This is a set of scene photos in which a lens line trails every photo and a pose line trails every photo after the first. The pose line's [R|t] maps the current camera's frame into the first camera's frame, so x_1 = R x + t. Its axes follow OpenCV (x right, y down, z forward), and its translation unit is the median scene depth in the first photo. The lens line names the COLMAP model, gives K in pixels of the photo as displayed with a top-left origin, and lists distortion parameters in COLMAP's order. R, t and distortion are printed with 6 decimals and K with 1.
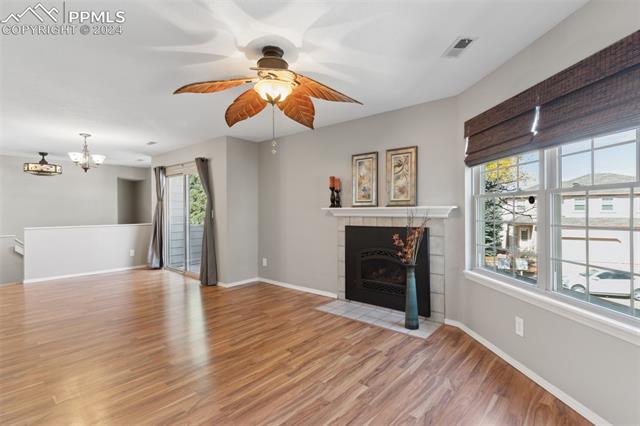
lens RADIAL K [[310.4, 0, 320.0], [0, 310.4, 213.0], [0, 0, 1]] dist [0.000804, 0.000066]
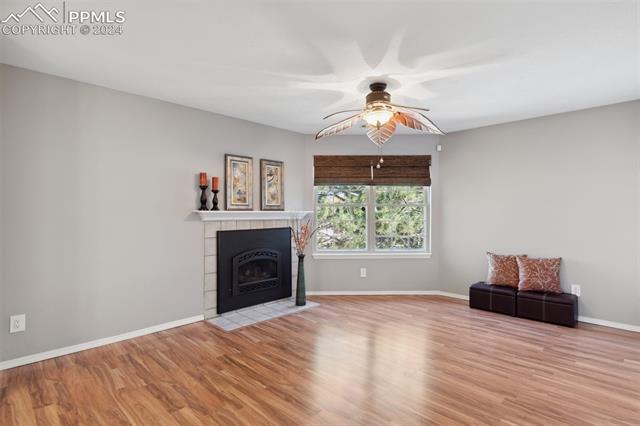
lens RADIAL K [[331.0, 0, 320.0], [0, 331.0, 213.0], [0, 0, 1]] dist [0.036109, 0.000192]
pose [[0.066581, 0.004669, 0.997770, -0.900267], [0.007464, 0.999959, -0.005178, -0.003938], [-0.997753, 0.007792, 0.066544, 0.690798]]
